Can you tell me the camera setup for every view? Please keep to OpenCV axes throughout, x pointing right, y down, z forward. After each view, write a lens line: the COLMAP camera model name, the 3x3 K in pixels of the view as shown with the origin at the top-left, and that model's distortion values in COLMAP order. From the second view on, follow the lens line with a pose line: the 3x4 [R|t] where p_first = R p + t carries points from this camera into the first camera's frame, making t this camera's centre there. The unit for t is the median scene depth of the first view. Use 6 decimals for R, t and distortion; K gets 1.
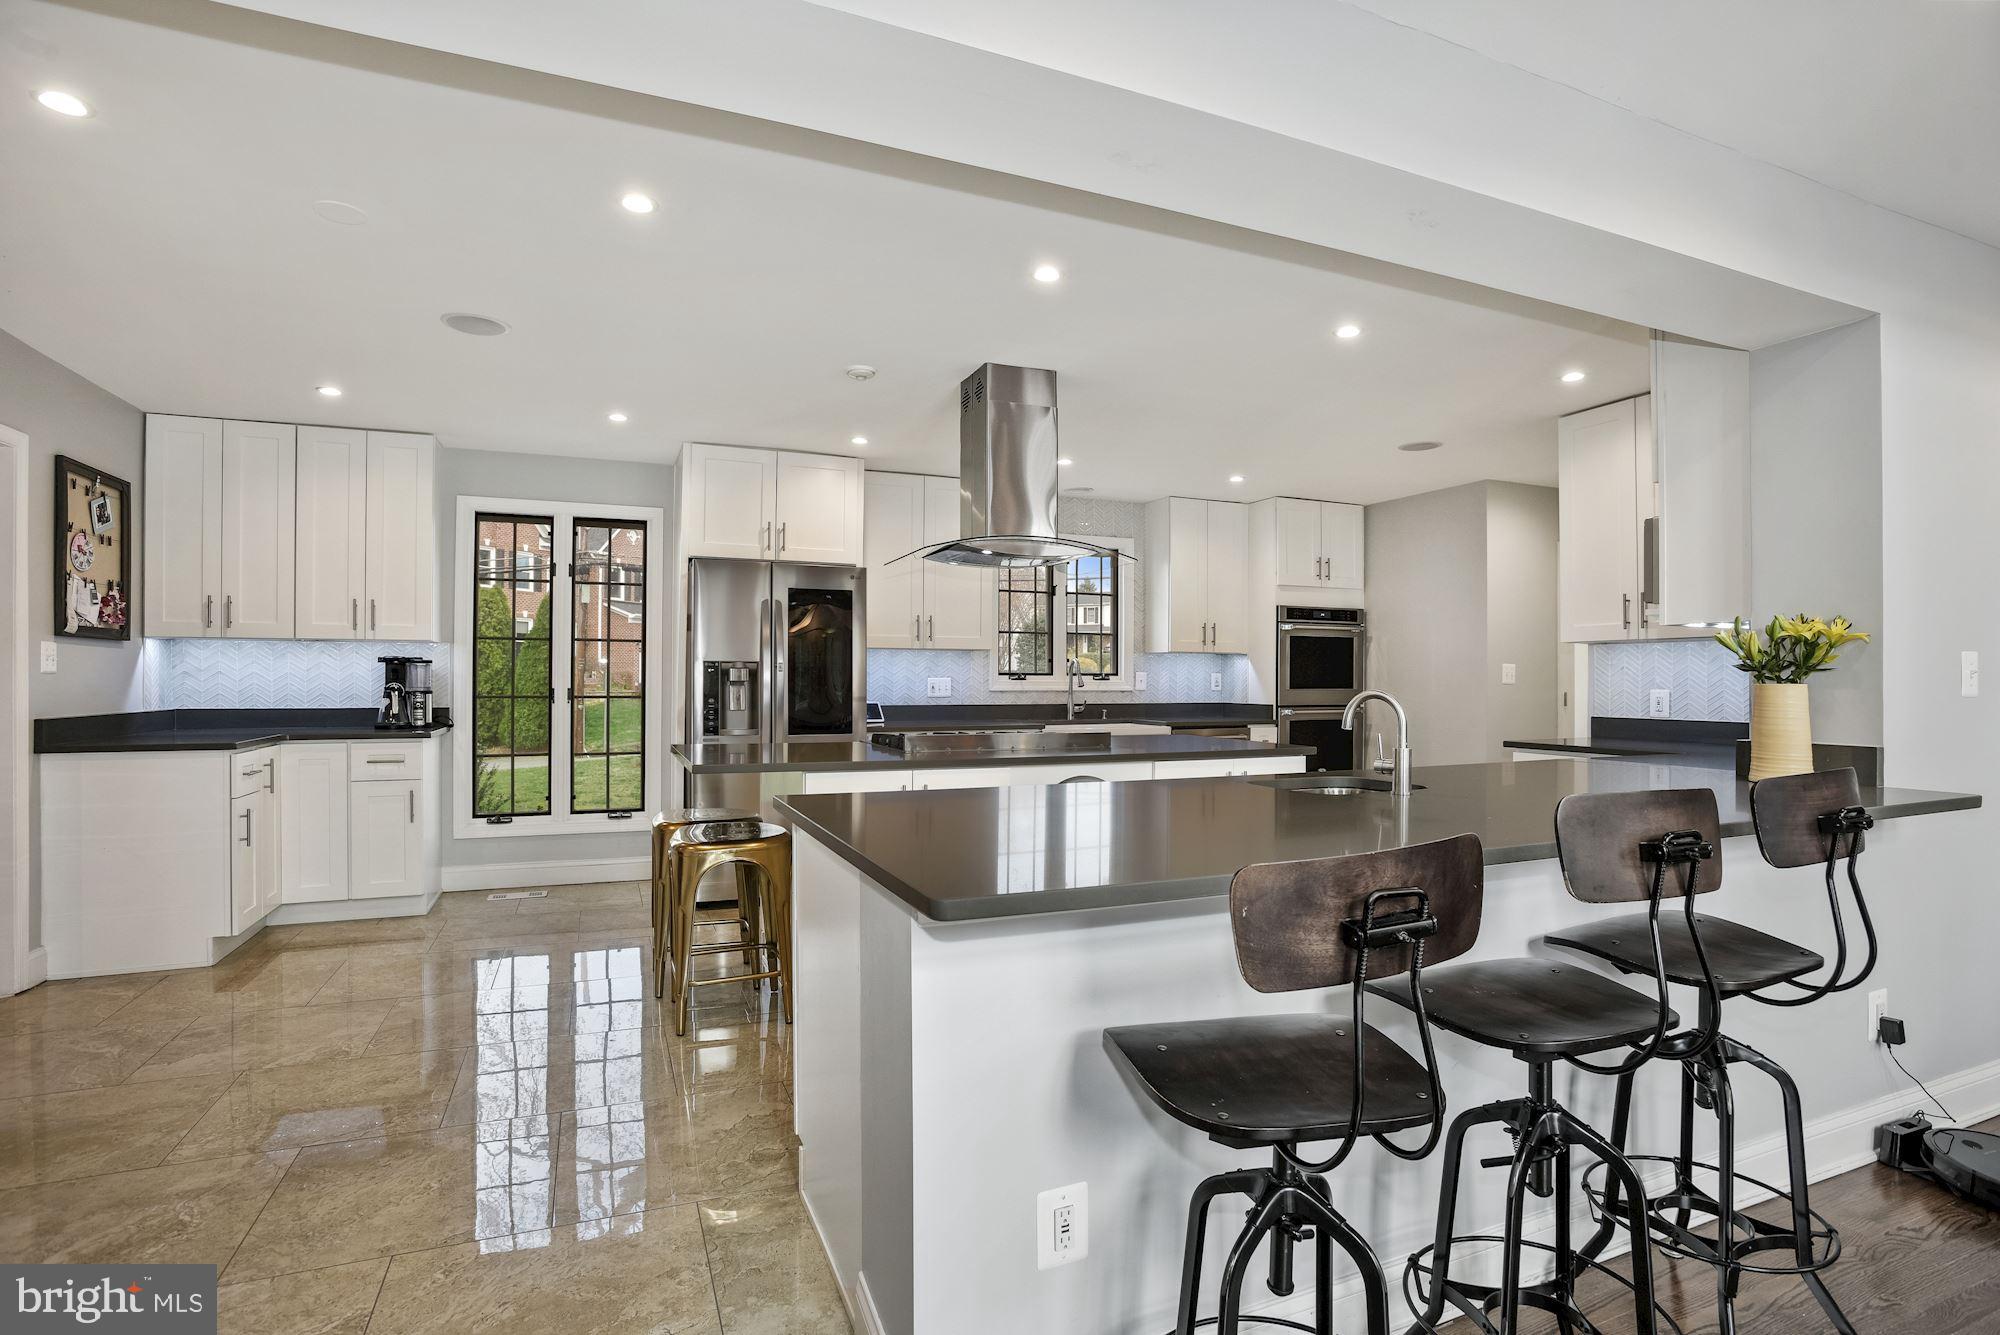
lens RADIAL K [[958.1, 0, 996.2], [0, 958.1, 697.2], [0, 0, 1]] dist [-0.030079, 0.006636]
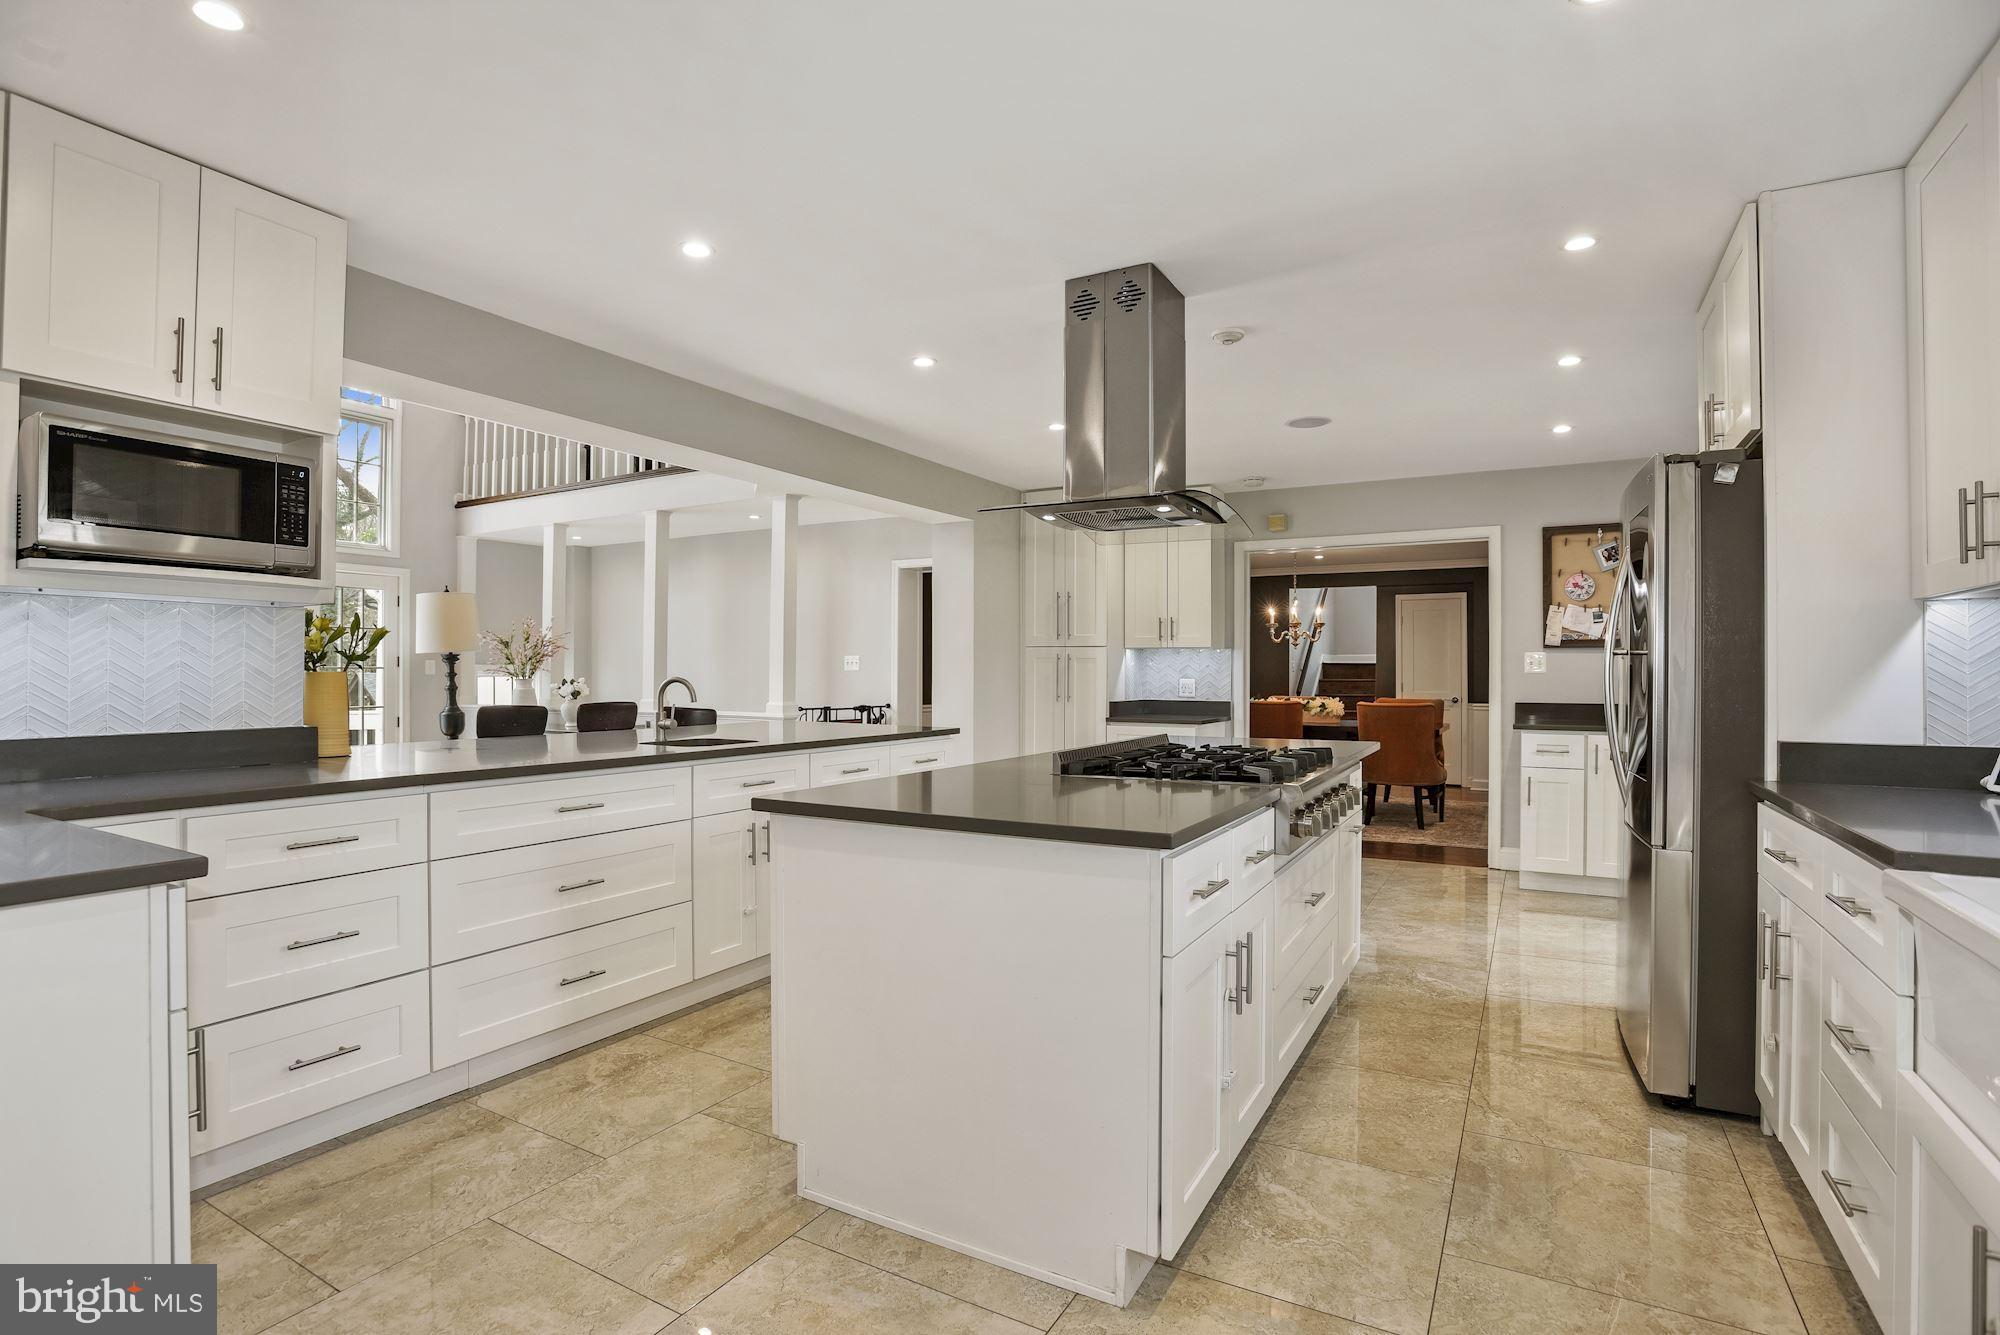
lens RADIAL K [[958.1, 0, 1009.0], [0, 958.1, 669.2], [0, 0, 1]] dist [-0.030079, 0.006636]
pose [[-0.800306, -0.004188, -0.599578, 0.538191], [-0.009846, 0.999933, 0.006158, -0.029670], [0.599511, 0.010832, -0.800293, 1.524748]]
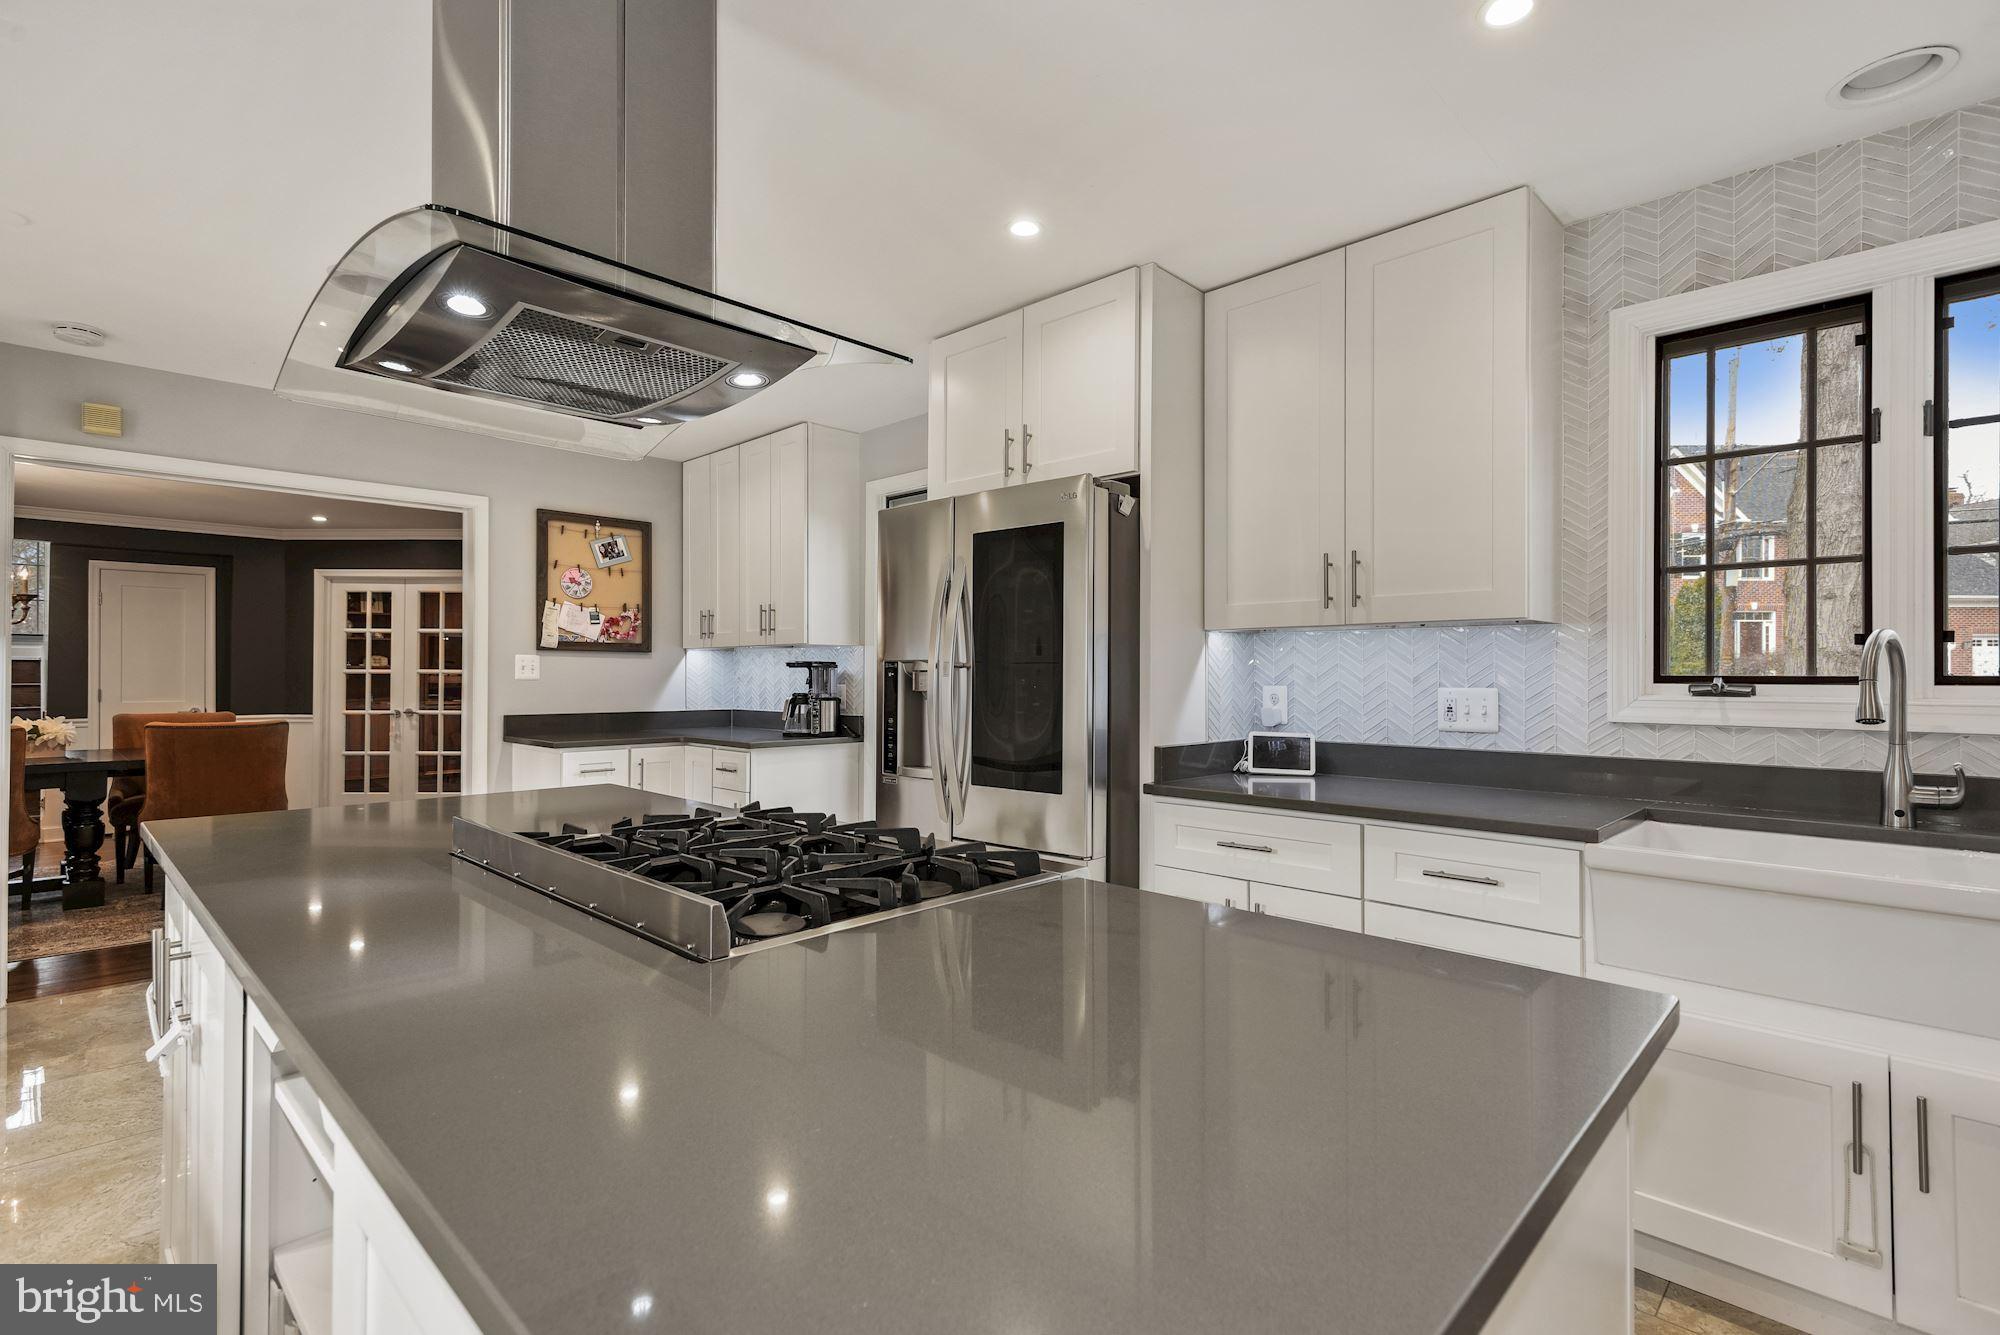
lens RADIAL K [[958.1, 0, 1012.4], [0, 958.1, 667.2], [0, 0, 1]] dist [-0.030079, 0.006636]
pose [[0.387852, -0.007604, -0.921690, 0.397485], [-0.016109, 0.999757, -0.015027, -0.030767], [0.921581, 0.020676, 0.387635, 0.976919]]
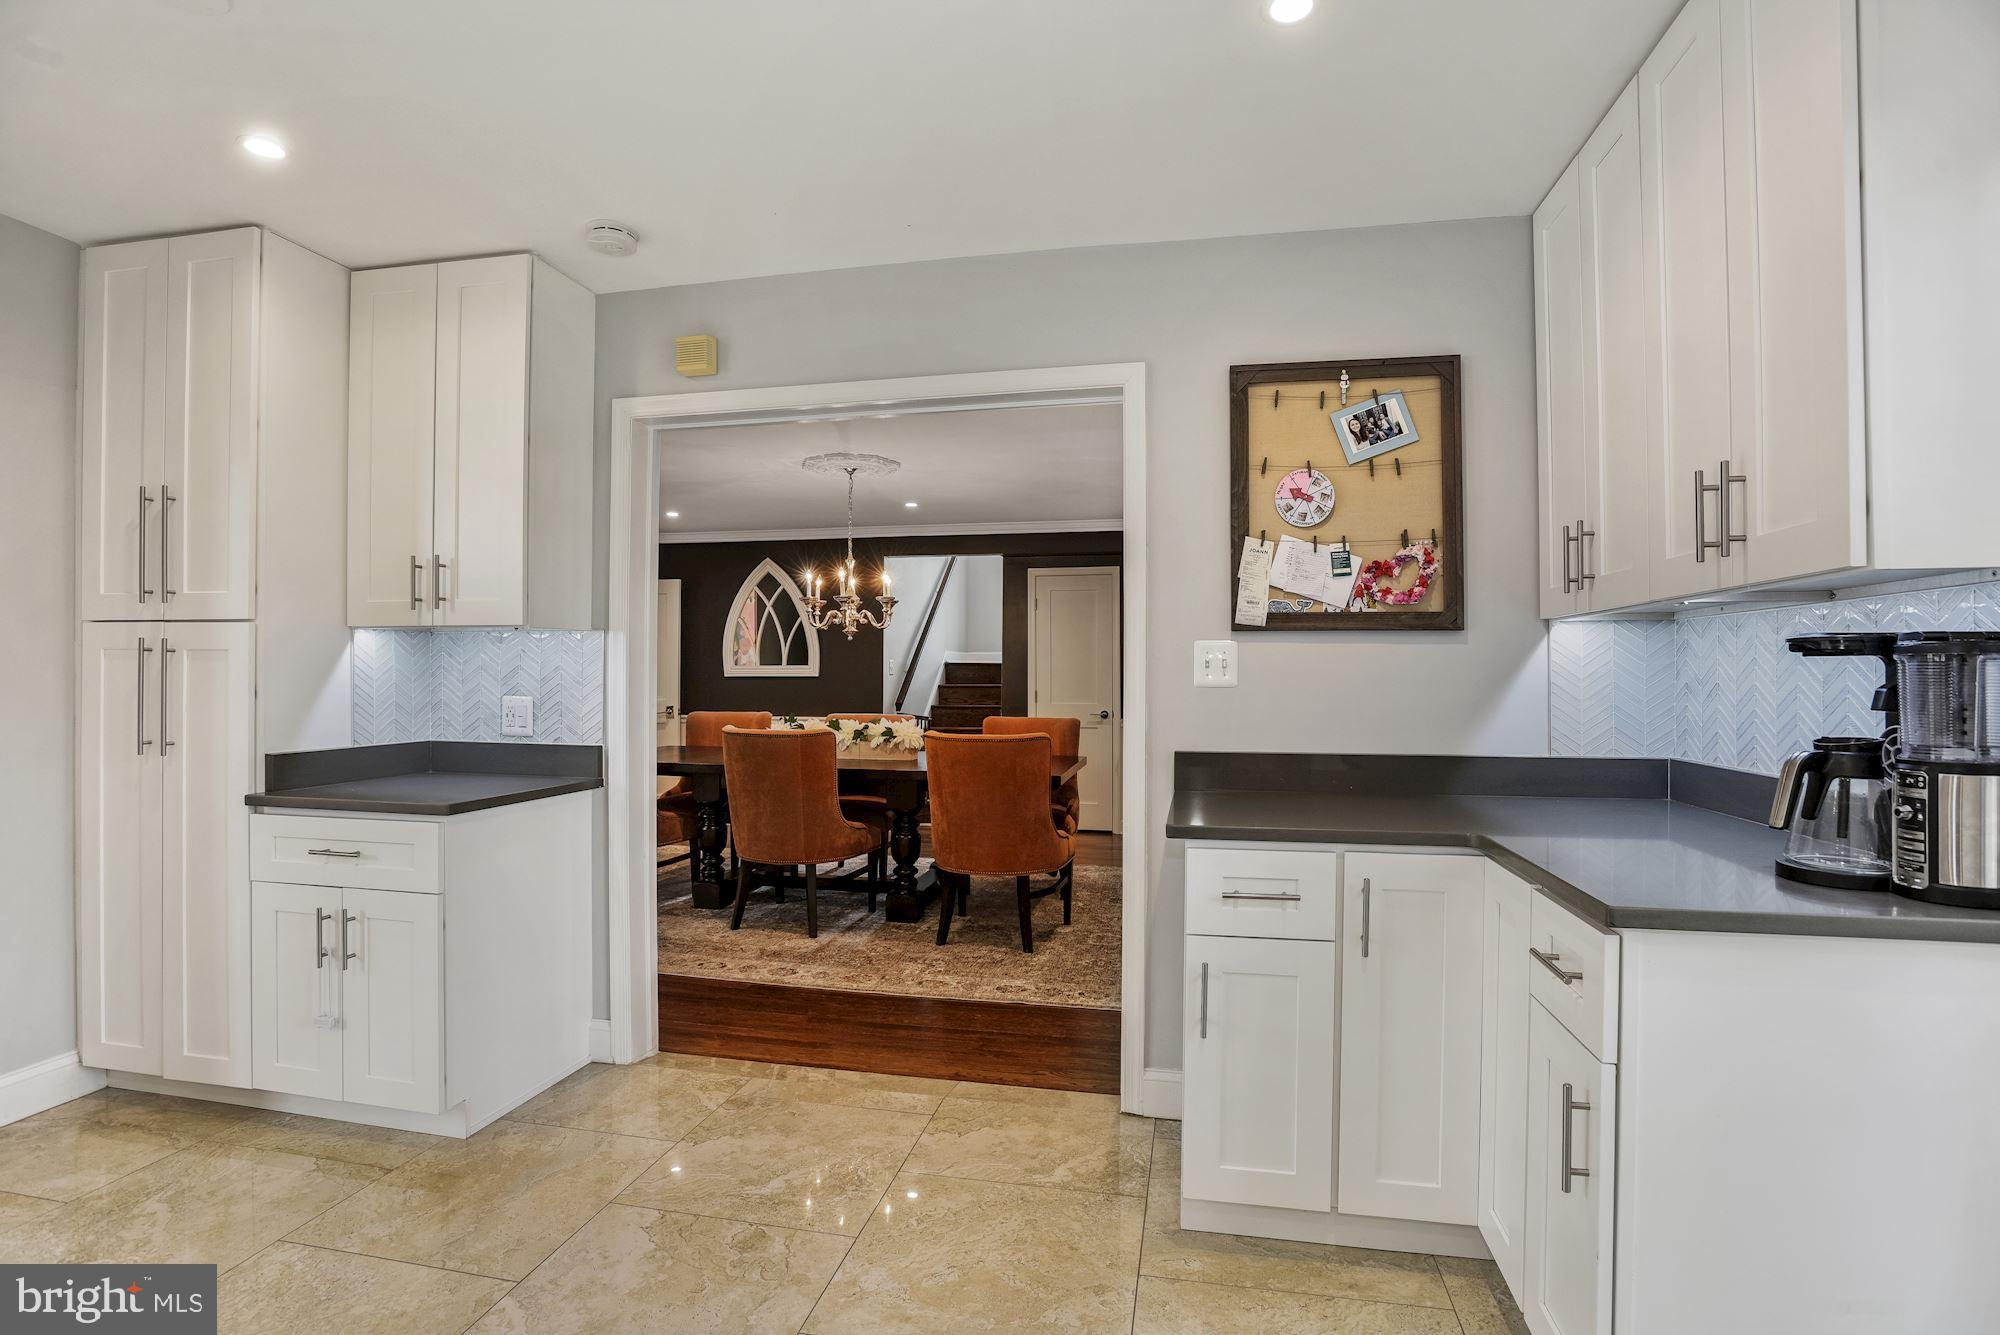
lens RADIAL K [[958.1, 0, 1013.5], [0, 958.1, 666.8], [0, 0, 1]] dist [-0.030079, 0.006636]
pose [[-0.573658, -0.007685, -0.819059, -0.302803], [-0.014354, 0.999897, 0.000671, -0.034764], [0.818969, 0.012142, -0.573709, 1.134420]]
